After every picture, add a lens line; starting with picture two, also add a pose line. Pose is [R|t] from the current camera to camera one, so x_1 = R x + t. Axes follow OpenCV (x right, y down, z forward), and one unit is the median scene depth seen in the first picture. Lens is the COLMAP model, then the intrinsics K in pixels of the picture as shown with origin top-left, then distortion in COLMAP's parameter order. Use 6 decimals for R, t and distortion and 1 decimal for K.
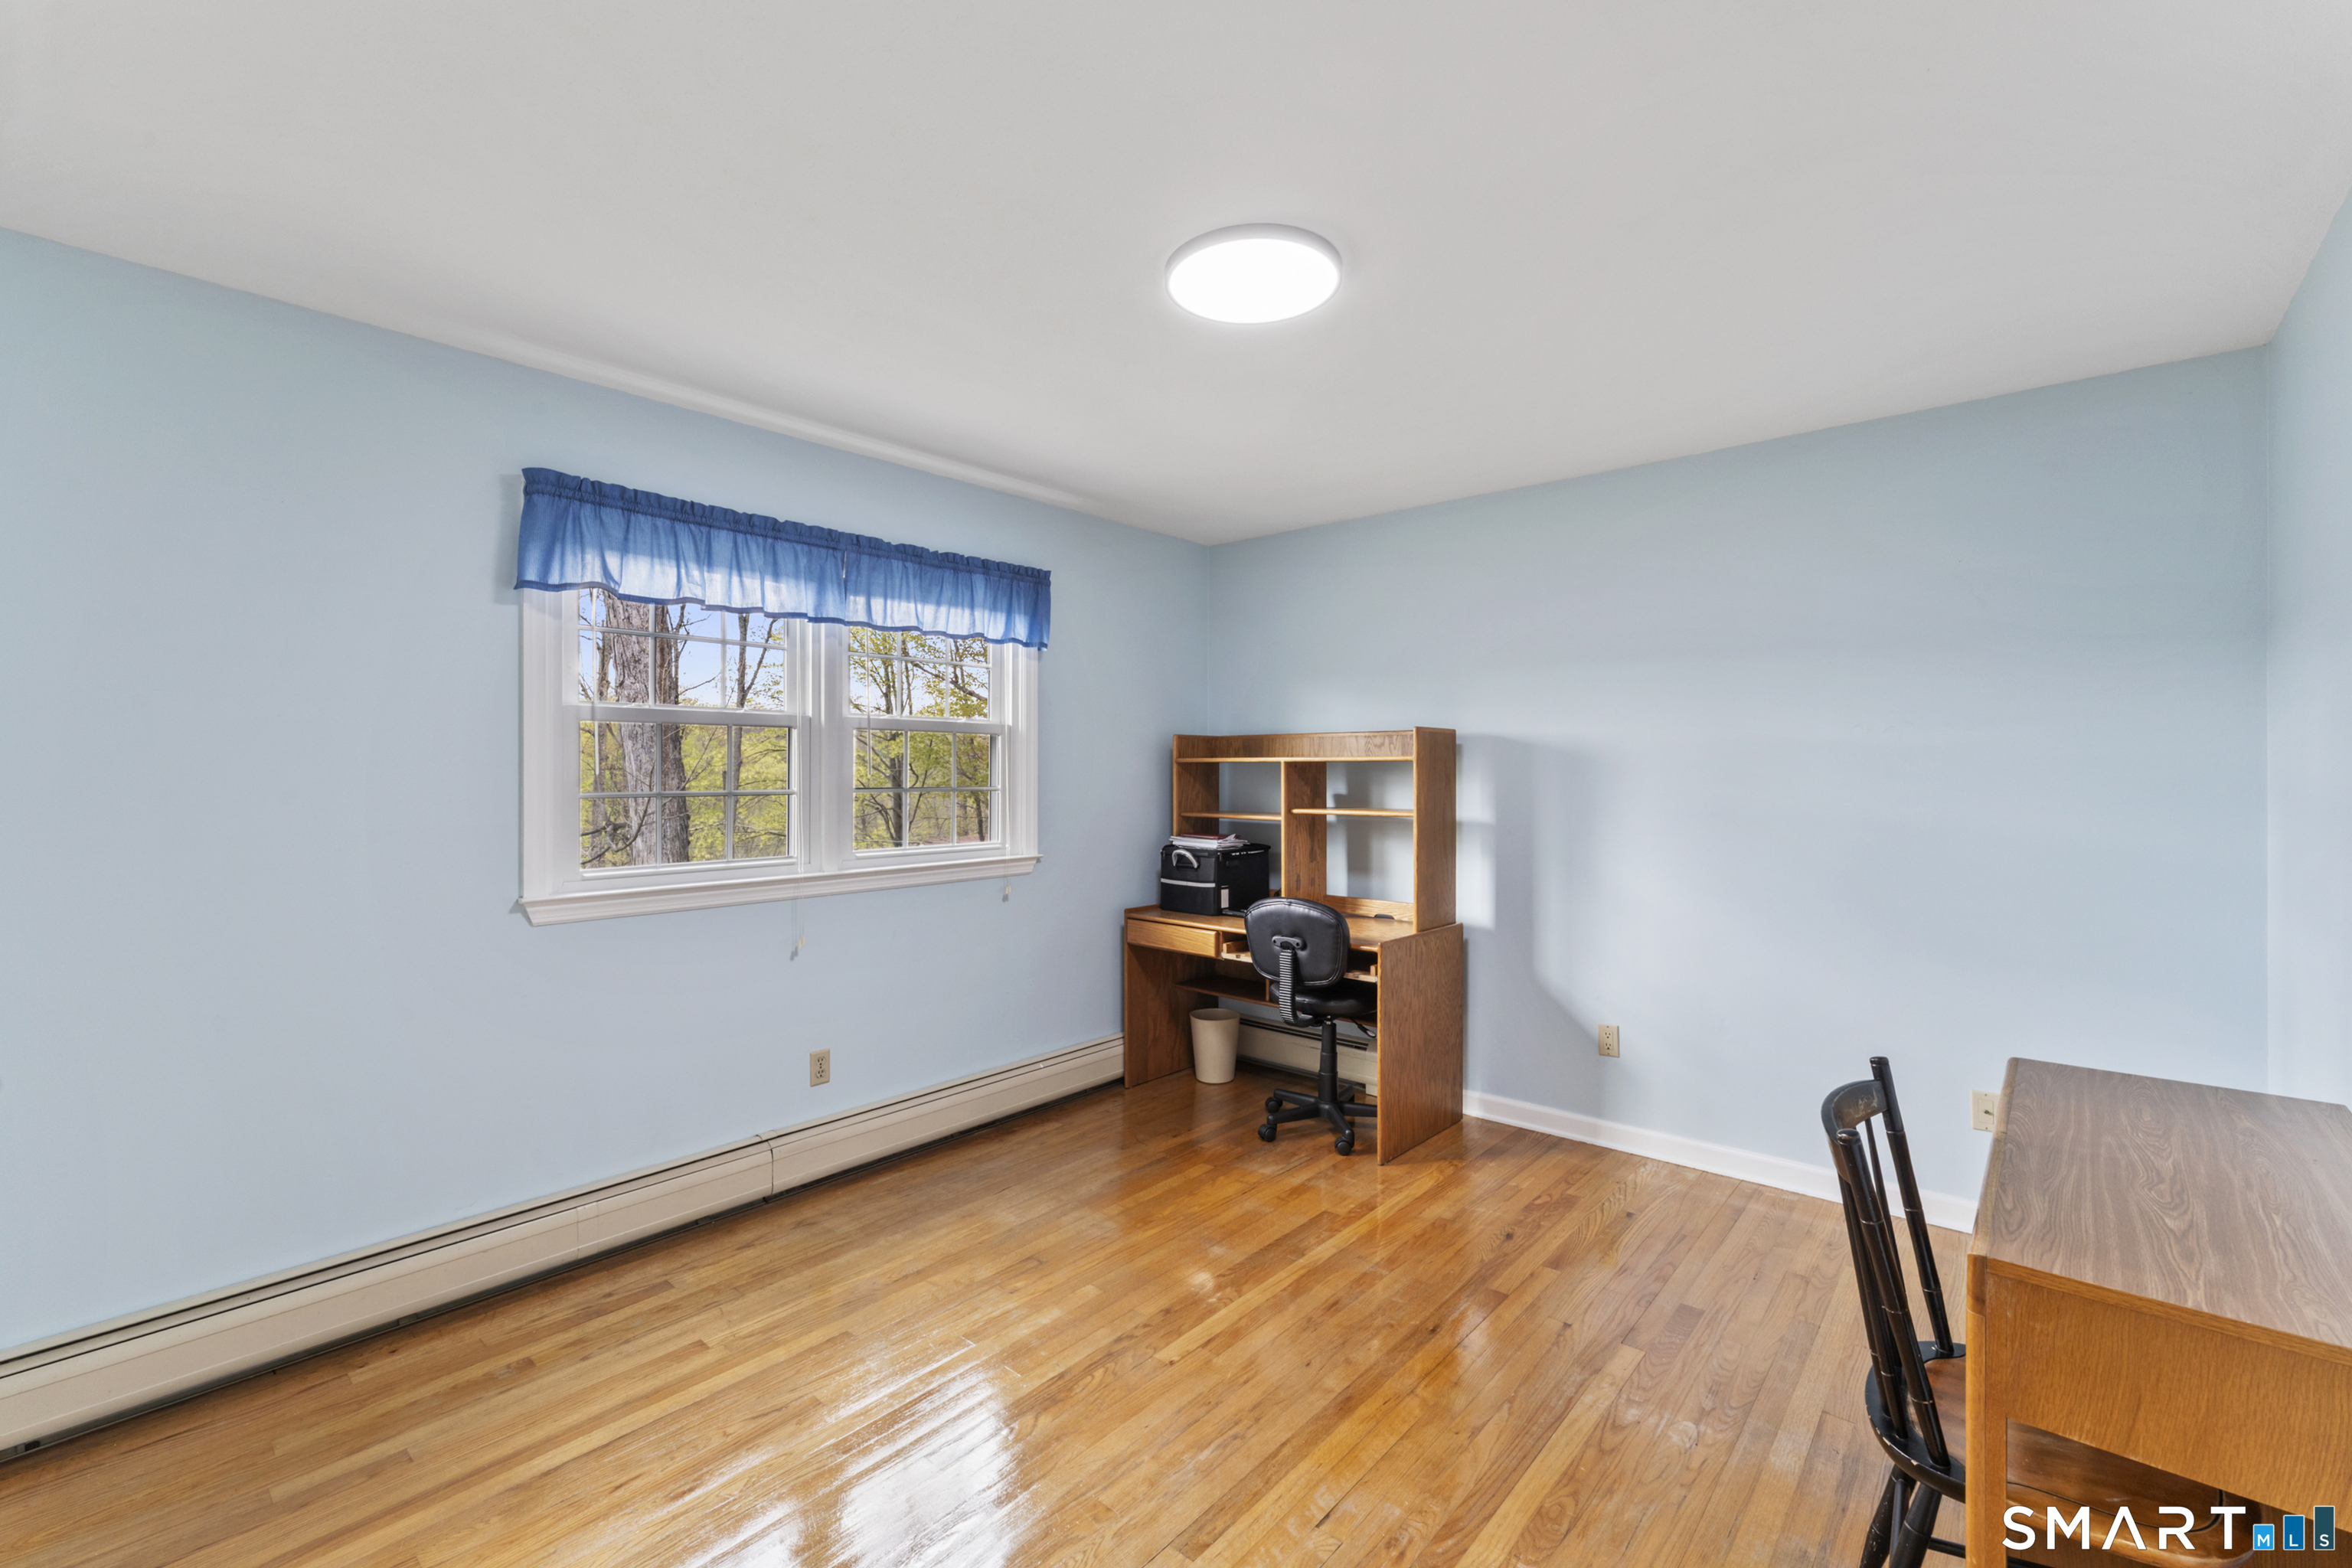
lens RADIAL K [[1002.7, 0, 1180.1], [0, 1002.7, 770.9], [0, 0, 1]] dist [-0.000622, -0.000193]
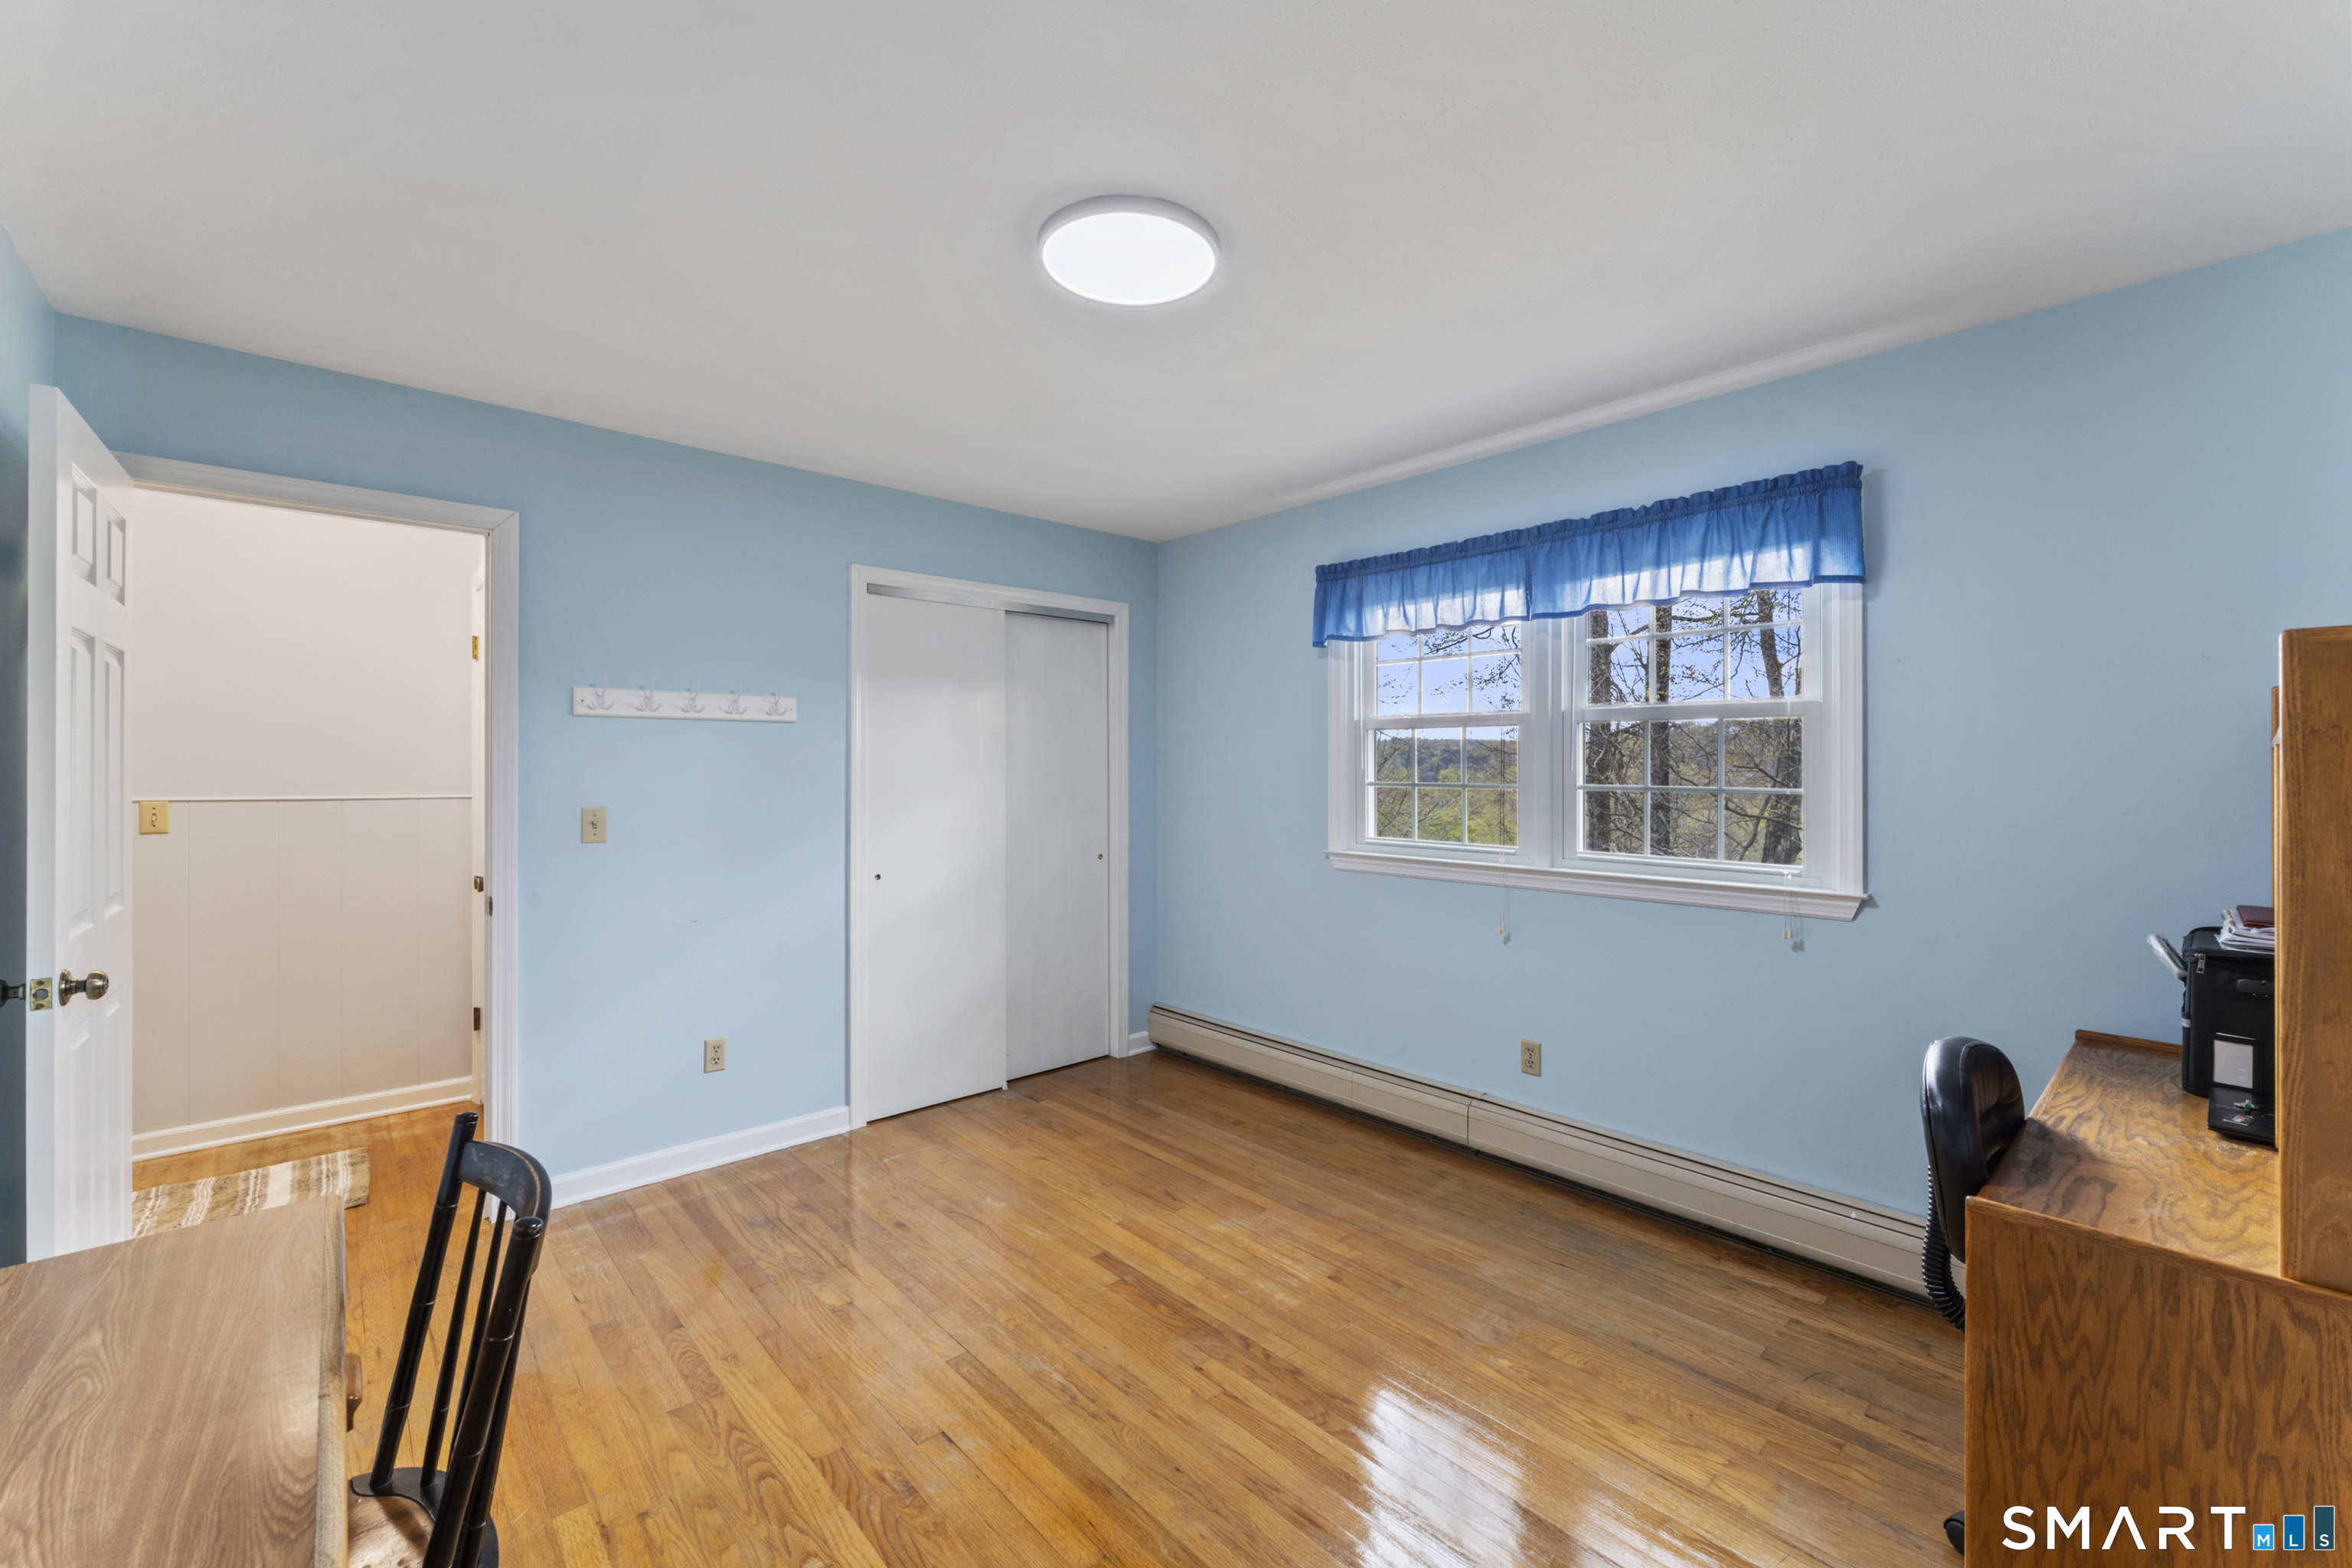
lens RADIAL K [[956.3, 0, 1188.6], [0, 956.3, 769.4], [0, 0, 1]] dist [-0.000383, 0.000110]
pose [[-0.119902, 0.006668, -0.992763, 0.677906], [0.001424, 0.999978, 0.006544, -0.004592], [0.992785, -0.000629, -0.119909, 0.810255]]
